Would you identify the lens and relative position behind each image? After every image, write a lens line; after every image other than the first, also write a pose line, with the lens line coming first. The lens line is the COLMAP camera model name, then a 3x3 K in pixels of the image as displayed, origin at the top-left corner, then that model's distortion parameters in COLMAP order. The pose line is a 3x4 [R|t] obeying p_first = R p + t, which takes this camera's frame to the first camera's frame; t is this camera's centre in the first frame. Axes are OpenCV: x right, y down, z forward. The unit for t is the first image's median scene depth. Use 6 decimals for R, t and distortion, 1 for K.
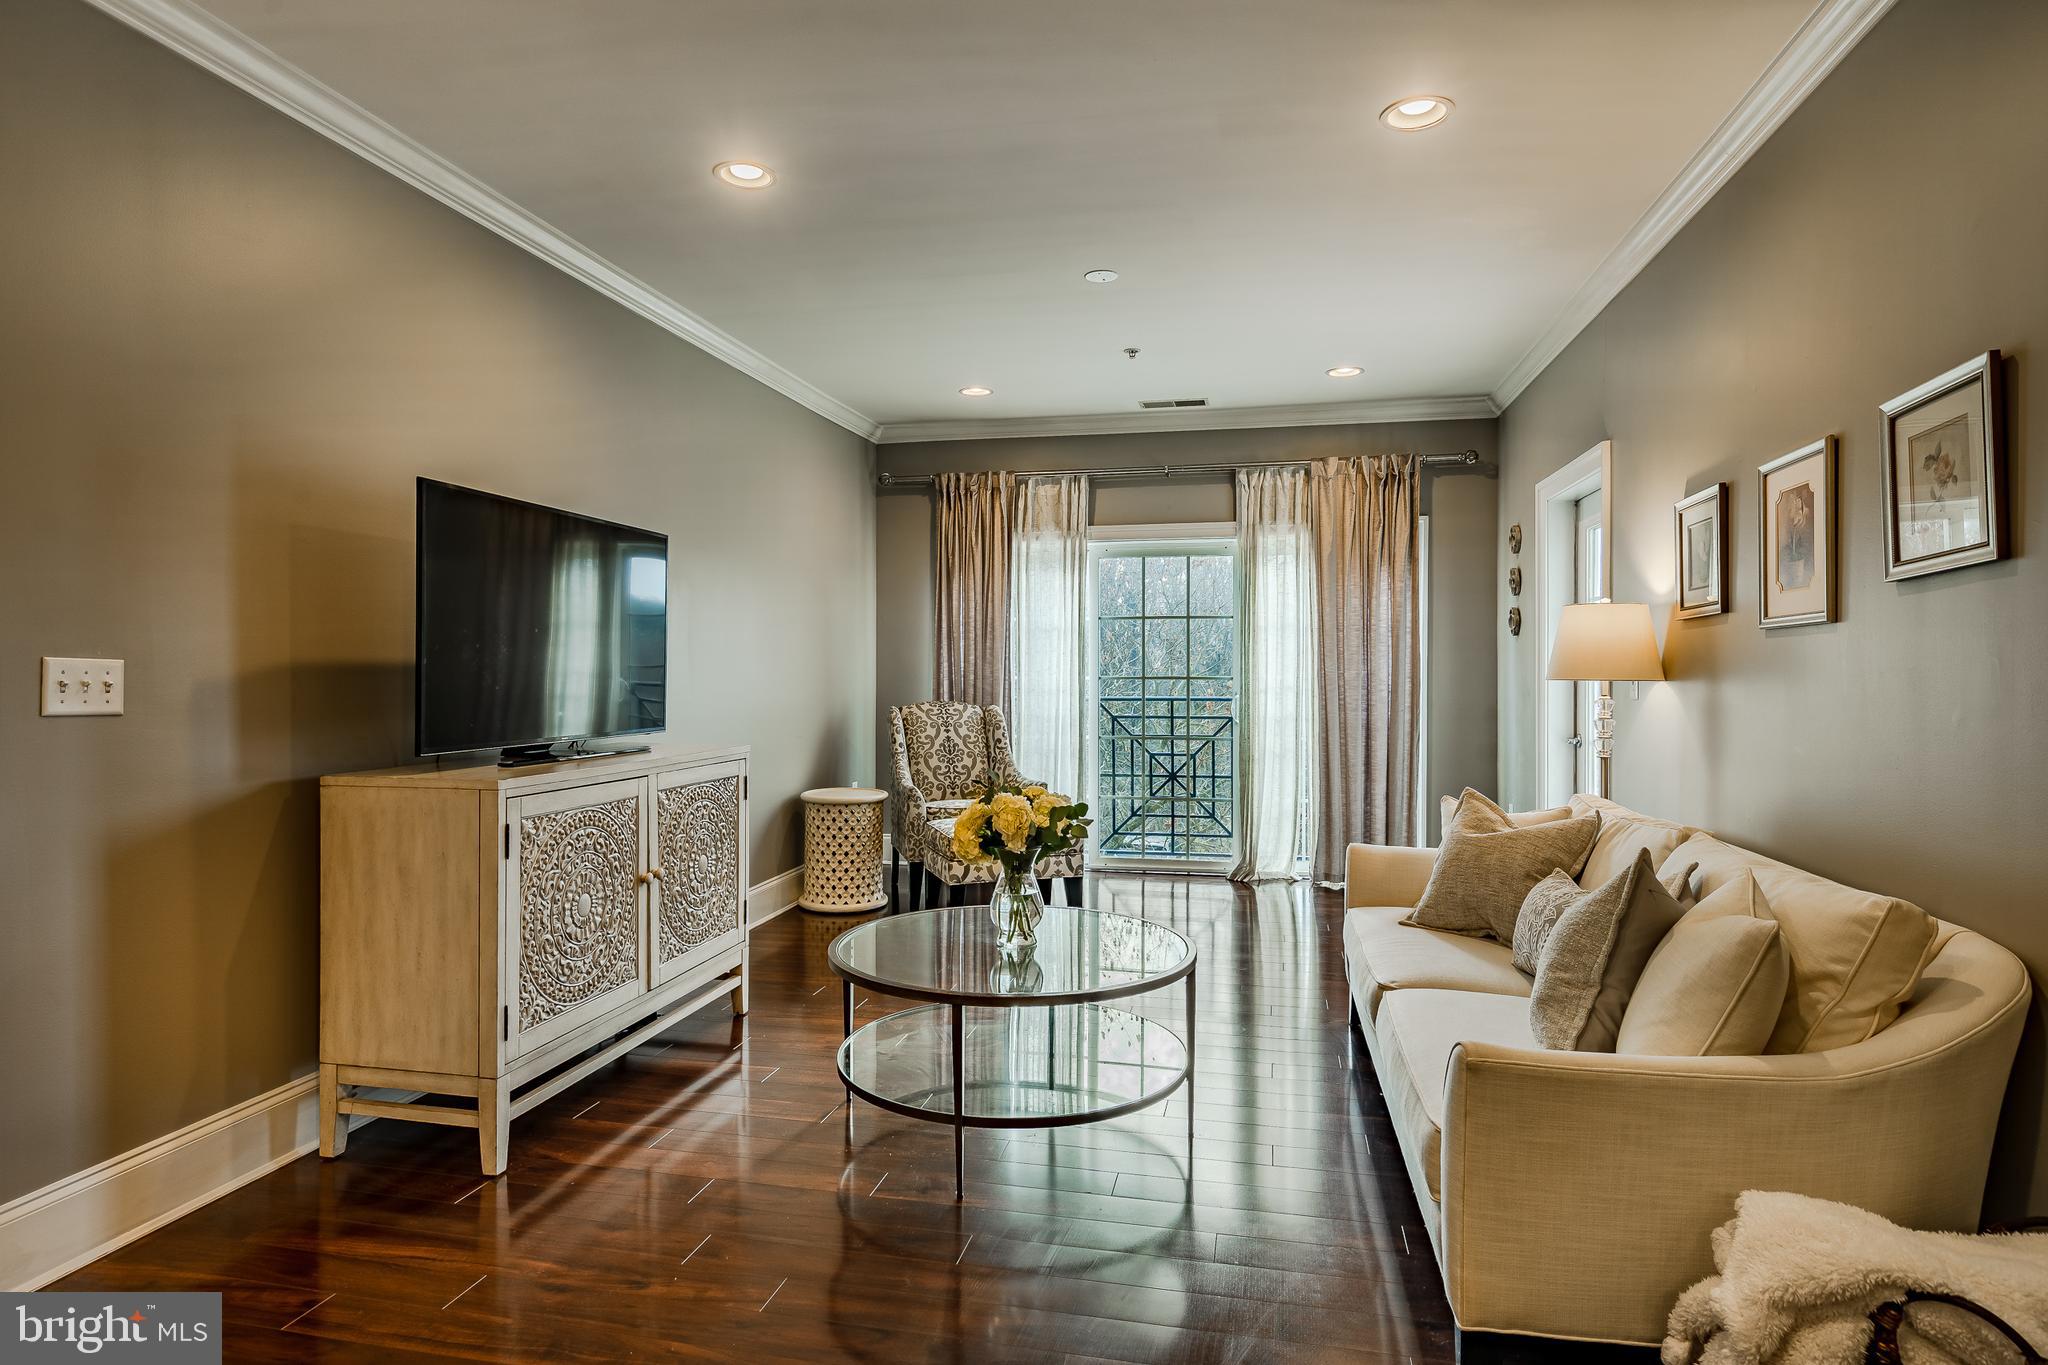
lens RADIAL K [[1123.2, 0, 1023.2], [0, 1123.2, 676.8], [0, 0, 1]] dist [0.003459, 0.000071]
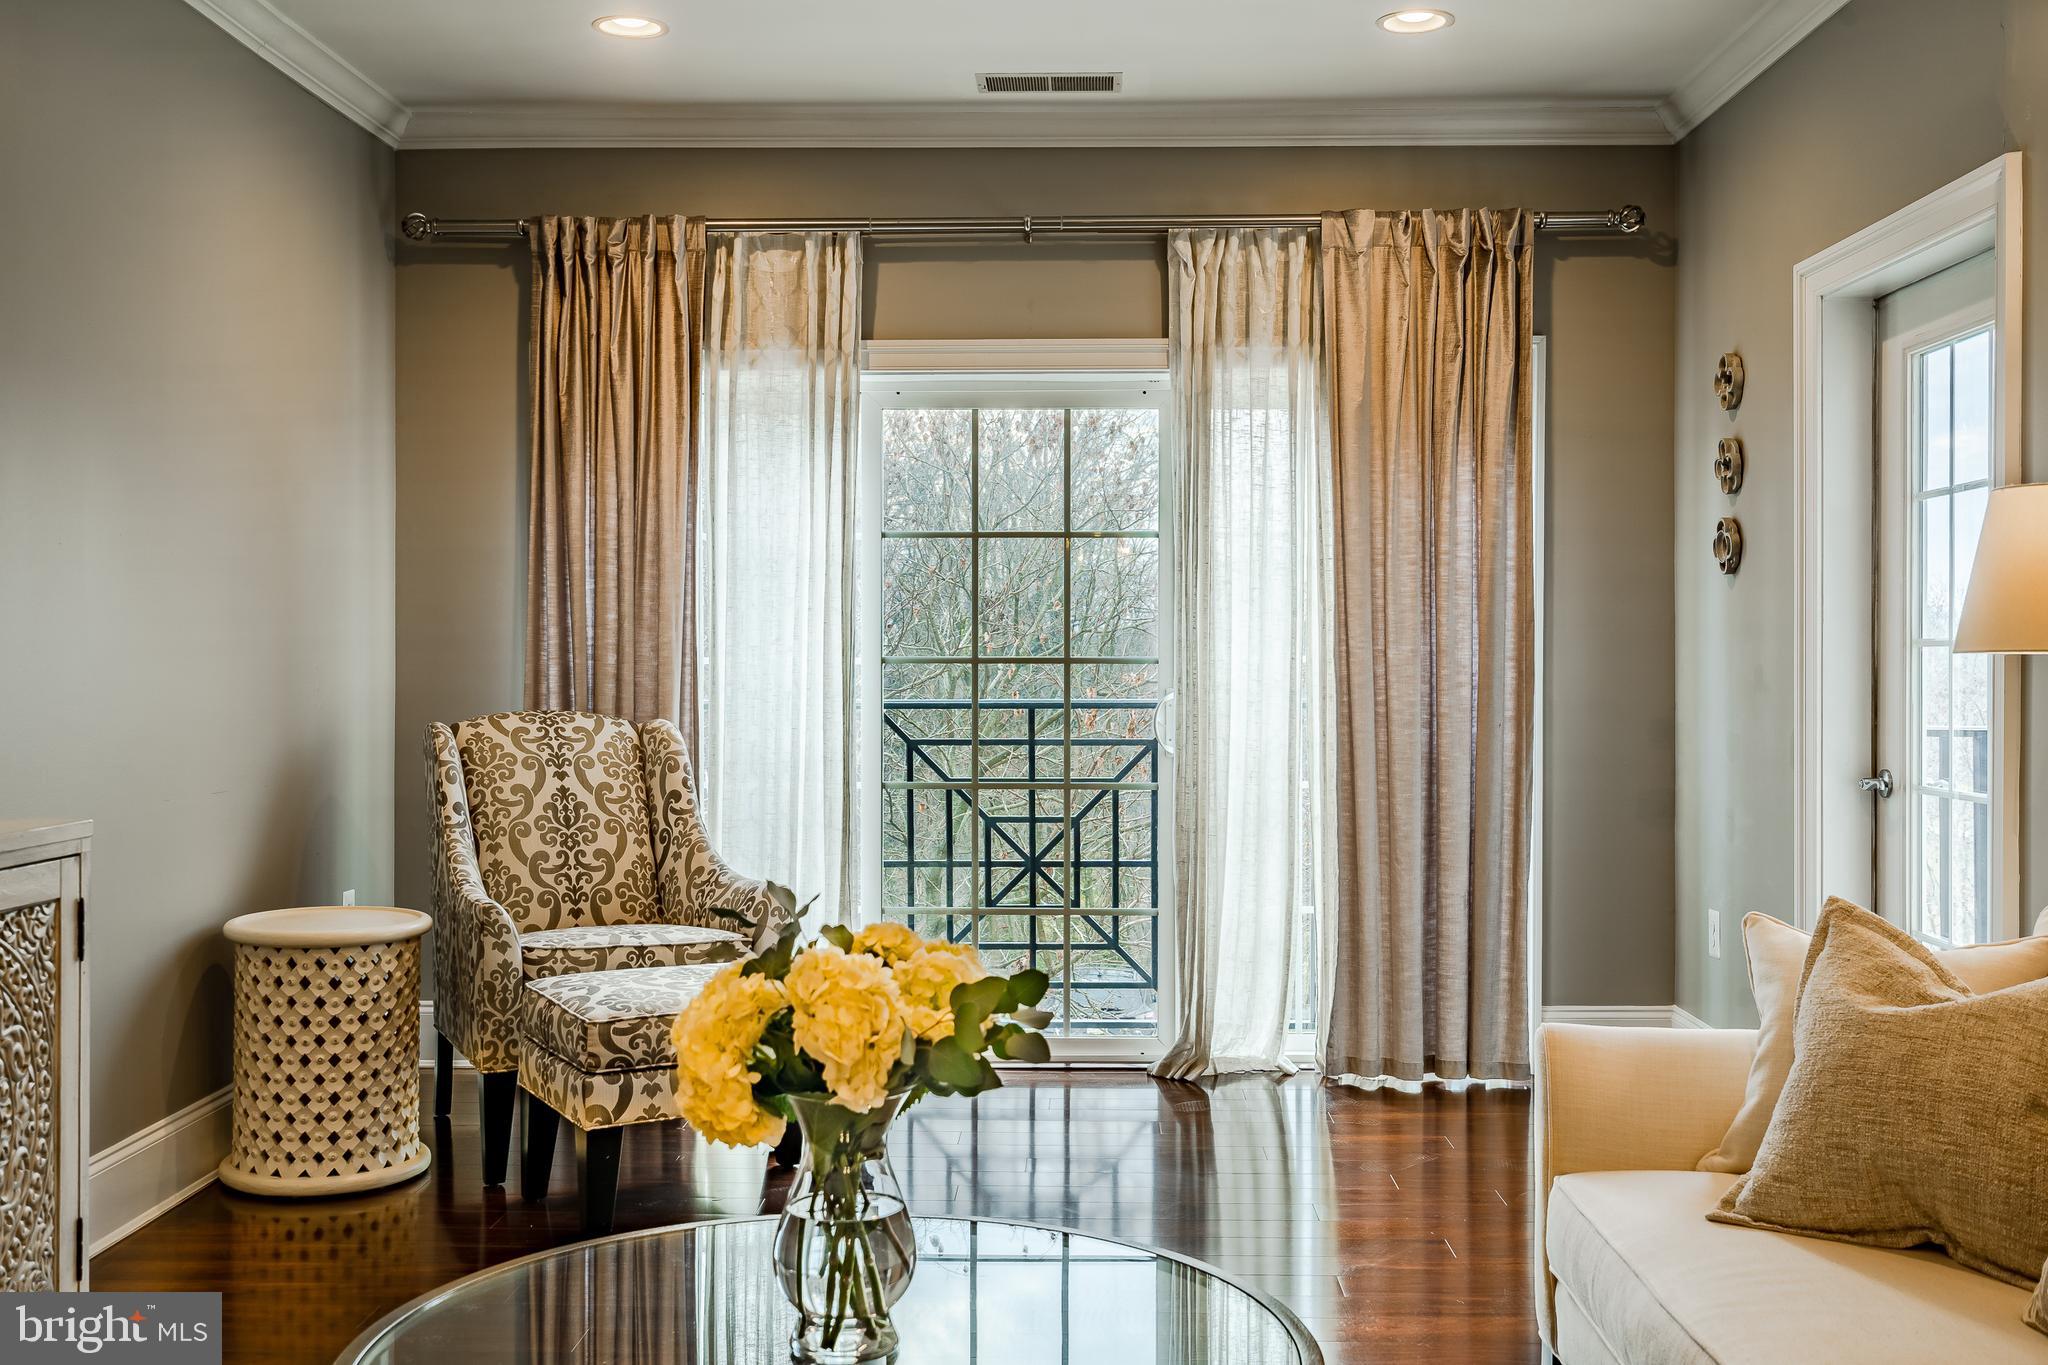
lens RADIAL K [[2012.5, 0, 1014.6], [0, 2012.5, 674.2], [0, 0, 1]] dist [0.004893, 0.005422]
pose [[0.983320, -0.000957, 0.181883, -0.034971], [0.000794, 0.999999, 0.000968, 0.006290], [-0.181884, -0.000807, 0.983320, 0.160360]]
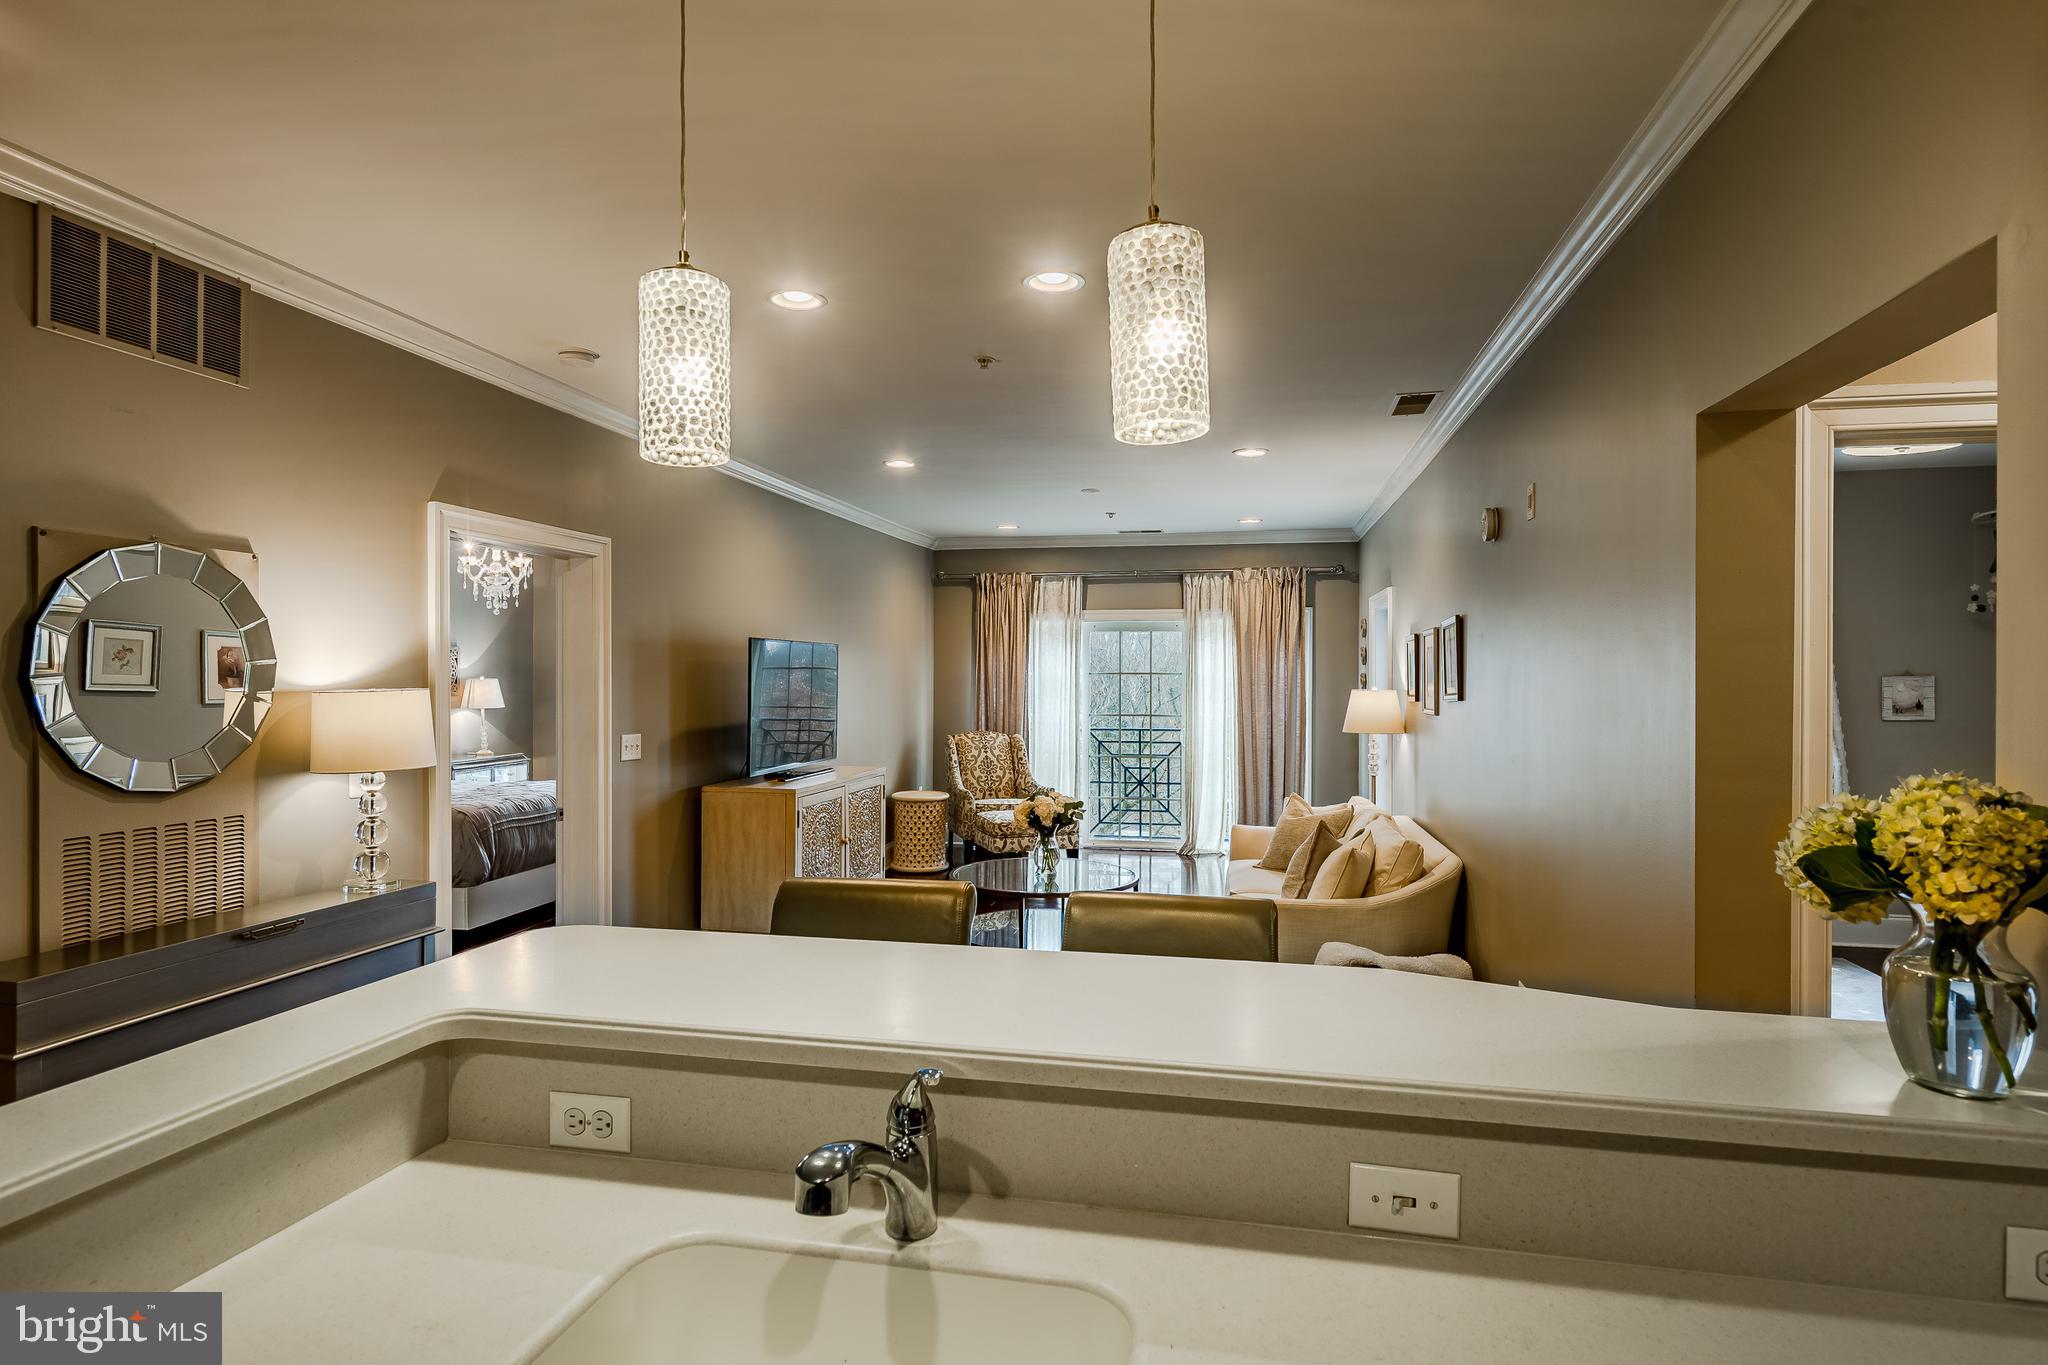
lens RADIAL K [[1078.6, 0, 1023.9], [0, 1078.6, 678.4], [0, 0, 1]] dist [0.001212, 0.001393]
pose [[0.999974, 0.002714, 0.006754, -0.027680], [-0.002700, 0.999994, -0.001976, -0.045379], [-0.006760, 0.001958, 0.999975, -0.410945]]
